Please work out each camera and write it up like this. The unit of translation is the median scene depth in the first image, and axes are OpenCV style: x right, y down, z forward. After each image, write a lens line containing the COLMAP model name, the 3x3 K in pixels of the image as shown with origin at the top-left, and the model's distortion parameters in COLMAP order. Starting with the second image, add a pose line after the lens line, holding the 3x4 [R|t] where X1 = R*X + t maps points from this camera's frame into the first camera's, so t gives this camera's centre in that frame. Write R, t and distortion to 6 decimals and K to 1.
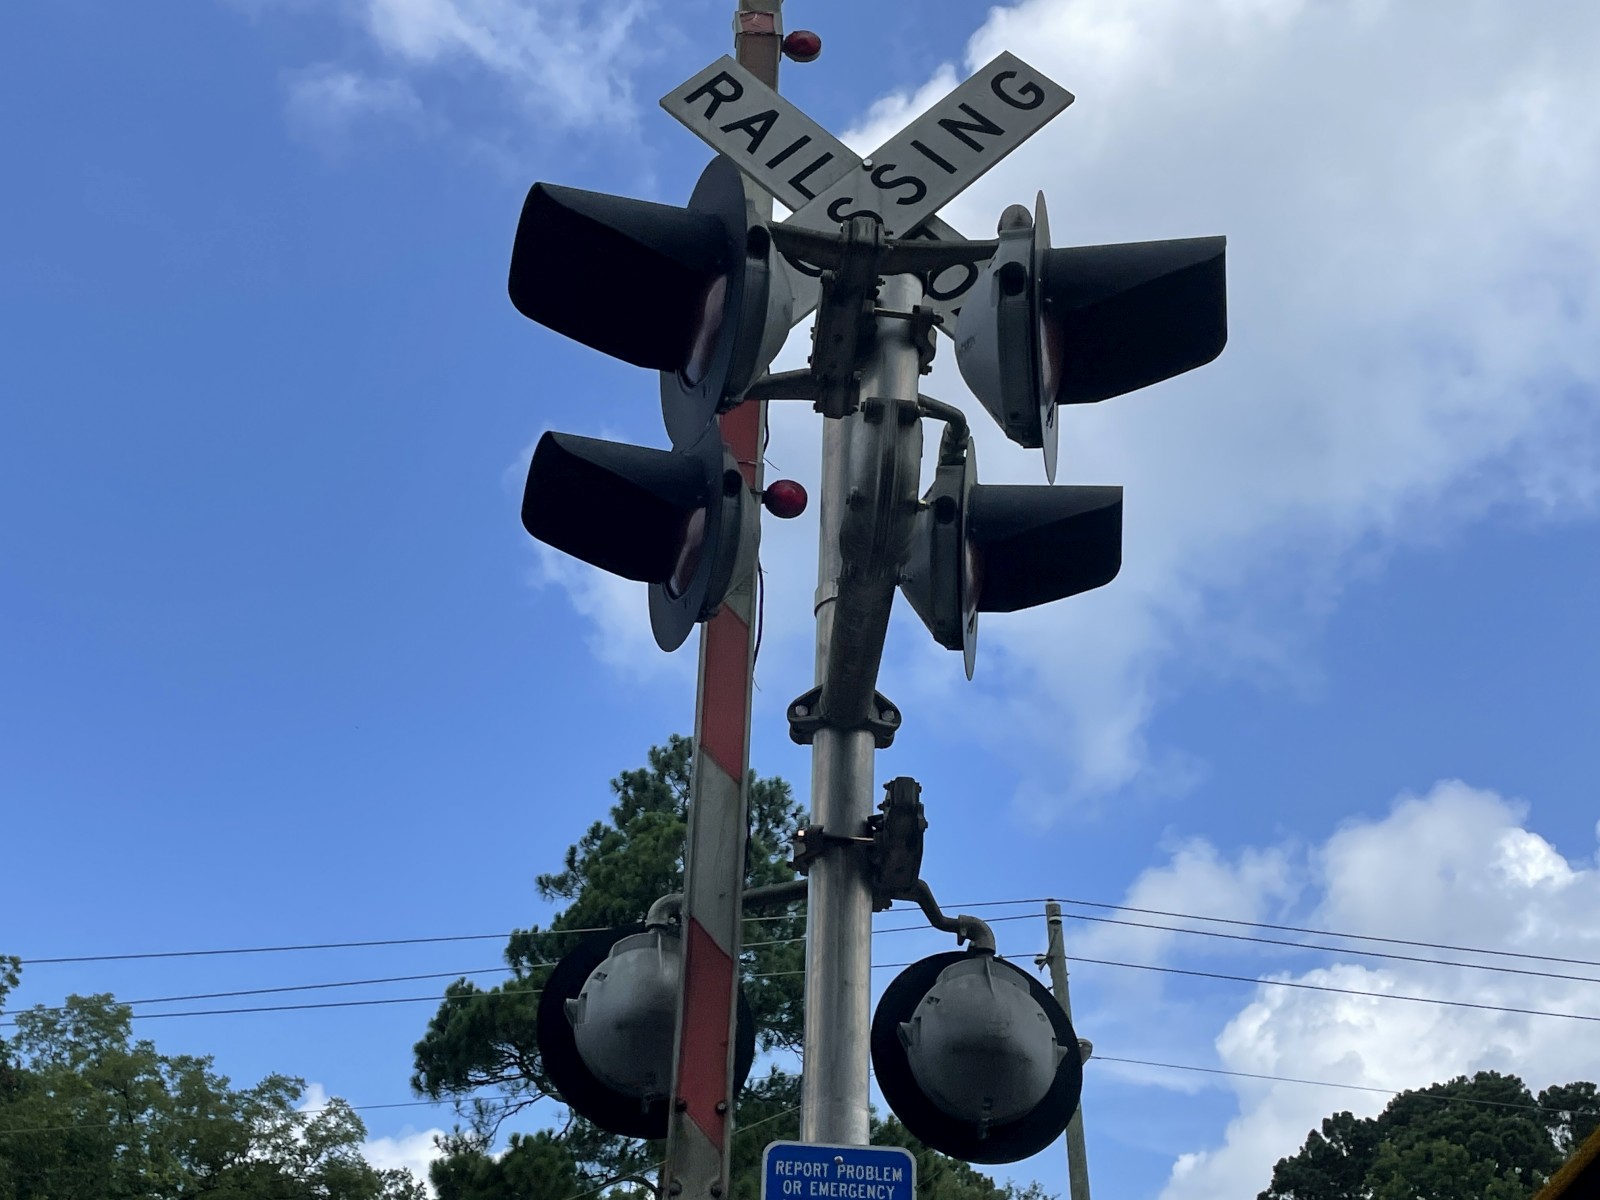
lens RADIAL K [[2029.8, 0, 802.9], [0, 2029.8, 590.0], [0, 0, 1]] dist [-0.001131, 0.359105]
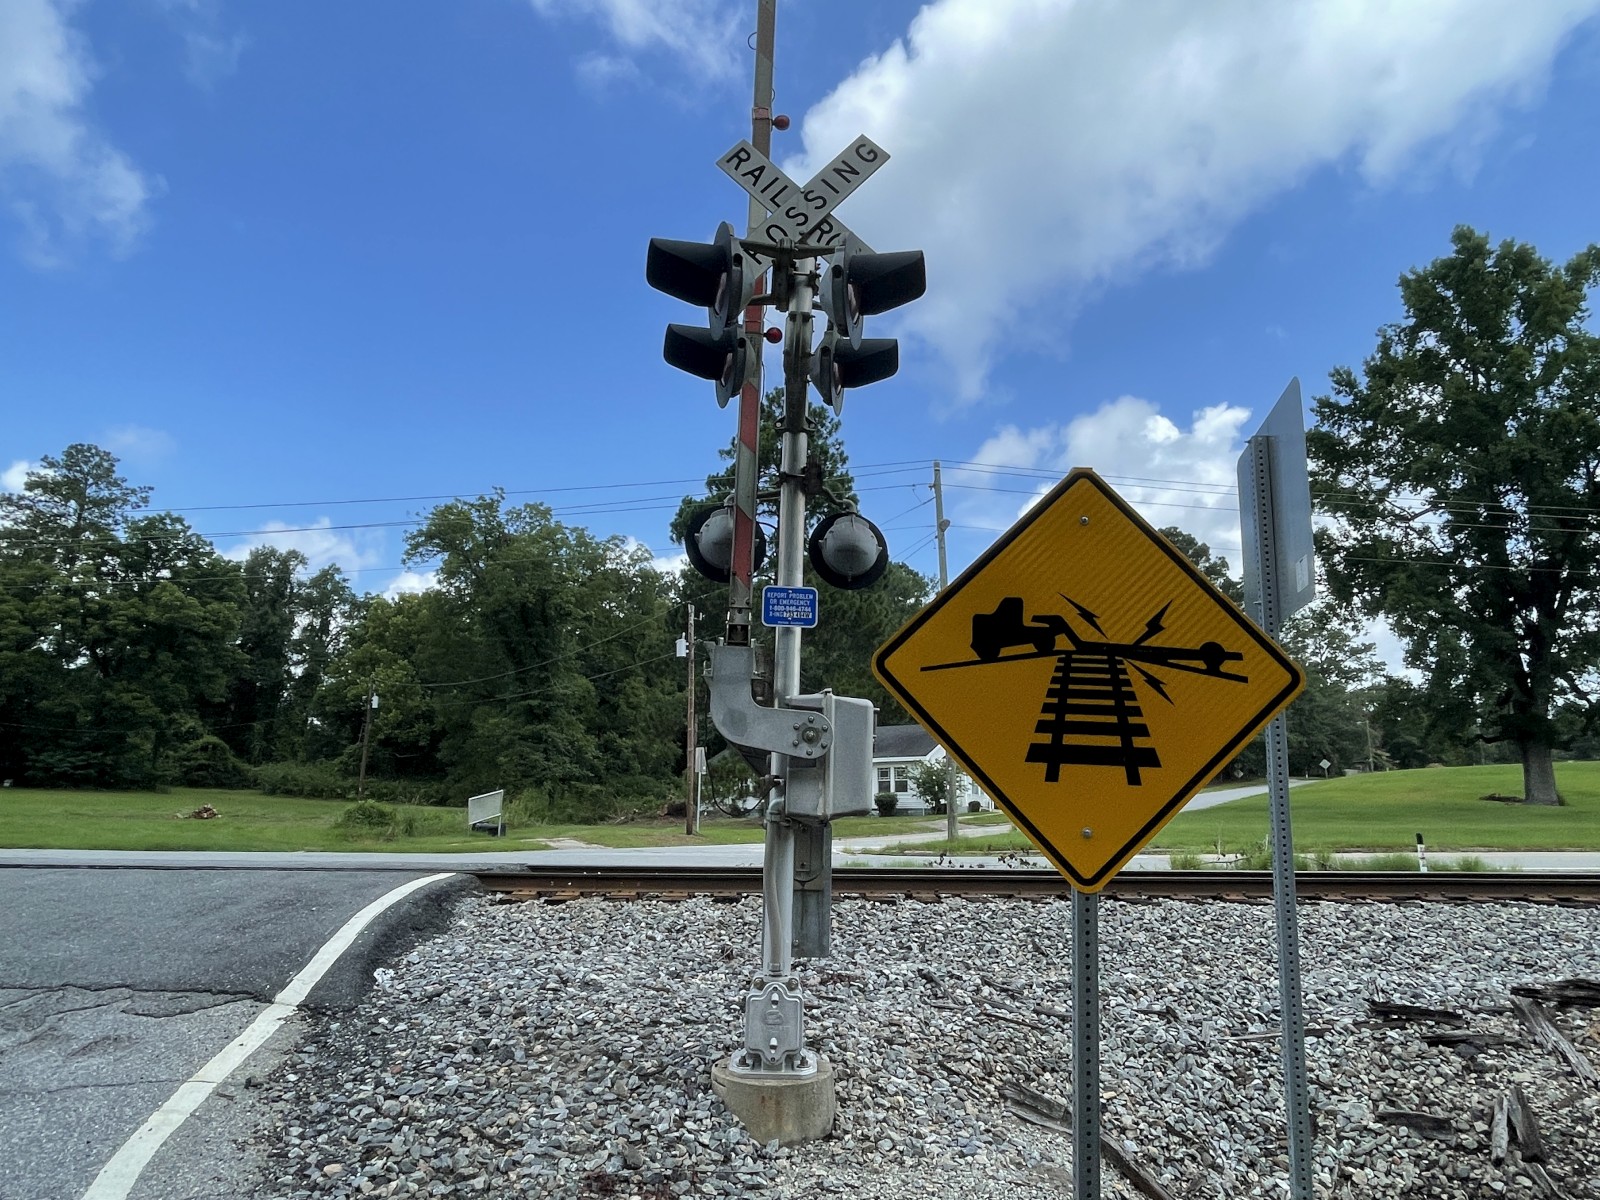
lens RADIAL K [[908.1, 0, 806.0], [0, 908.1, 592.1], [0, 0, 1]] dist [0.001195, -0.001841]
pose [[0.998976, -0.016568, -0.042105, 0.010320], [0.028446, 0.953627, 0.299645, -0.010988], [0.035188, -0.300536, 0.953121, -0.023382]]
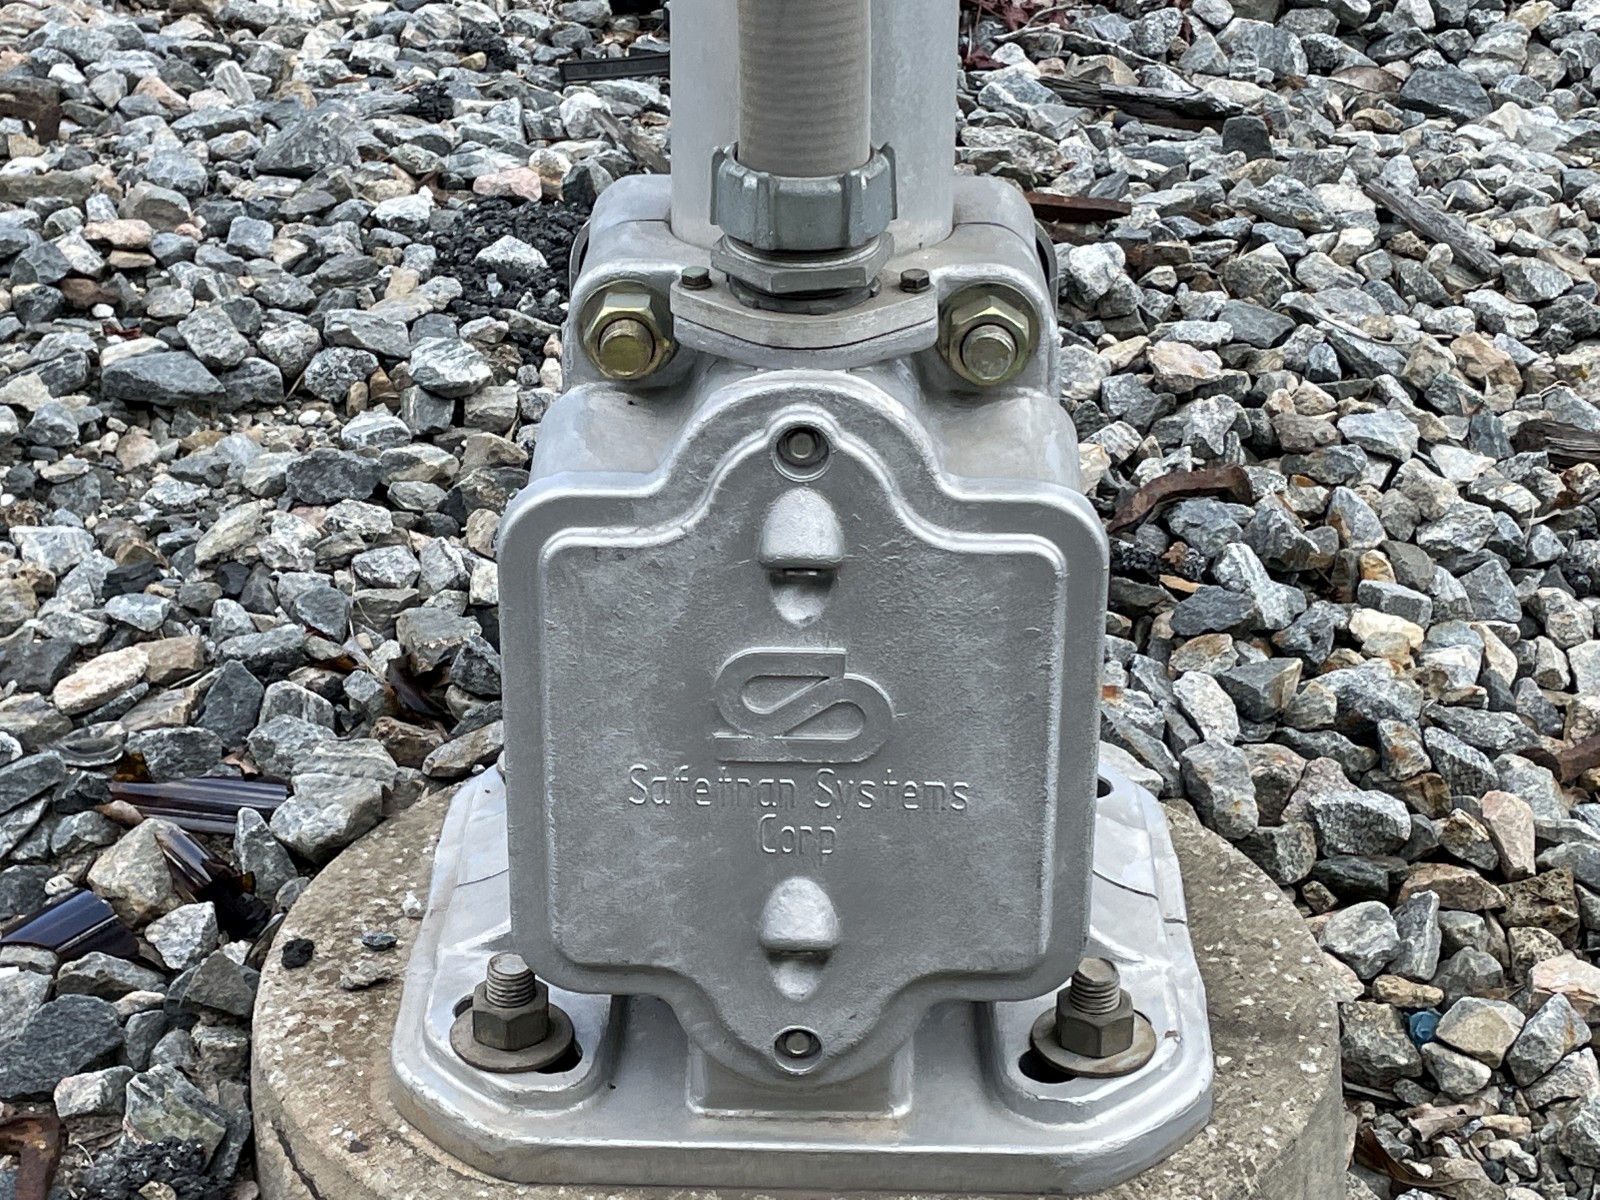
lens RADIAL K [[3037.4, 0, 831.4], [0, 3037.4, 628.7], [0, 0, 1]] dist [0.096501, 0.093878]
pose [[0.997666, 0.005234, -0.068088, 0.003159], [0.054539, 0.538961, 0.840563, 0.045524], [0.041096, -0.842314, 0.537417, 0.054121]]
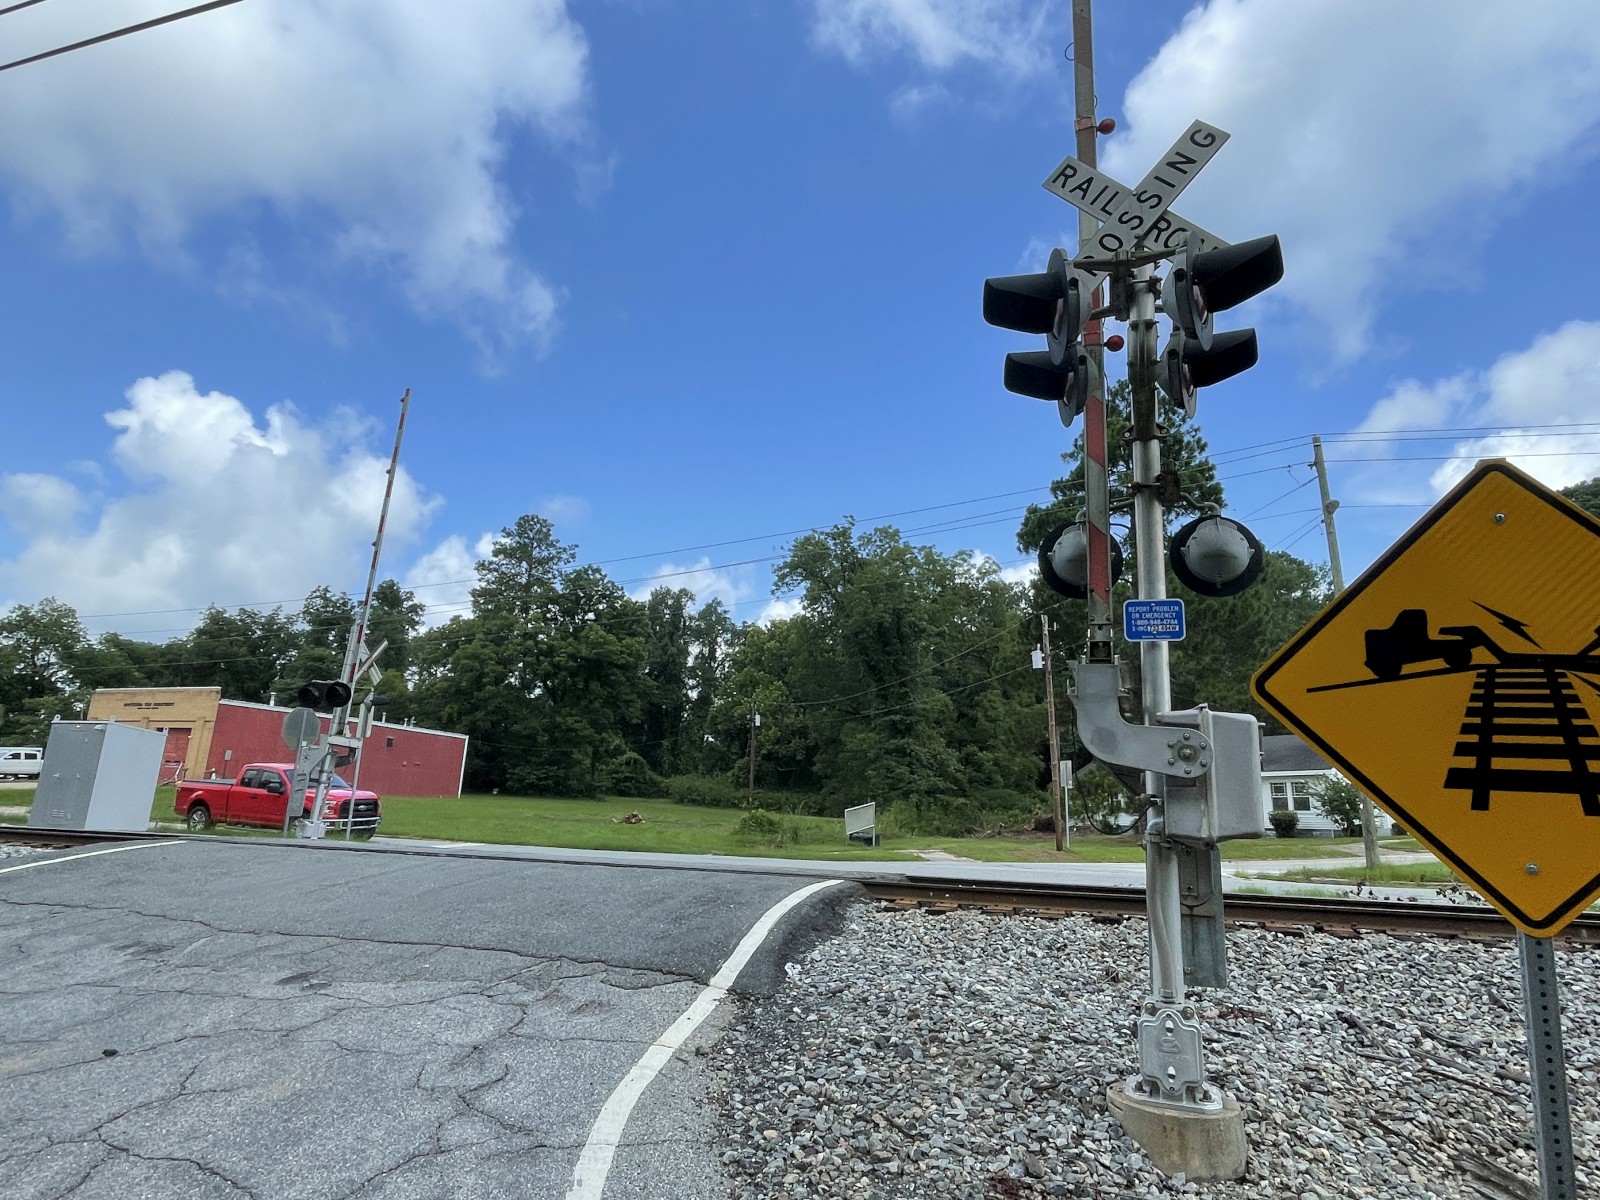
lens RADIAL K [[908.1, 0, 806.0], [0, 908.1, 592.1], [0, 0, 1]] dist [0.001195, -0.001841]
pose [[0.908546, -0.088673, -0.408267, 0.010441], [0.201499, 0.949050, 0.242283, -0.014411], [0.365982, -0.302391, 0.880123, -0.028077]]
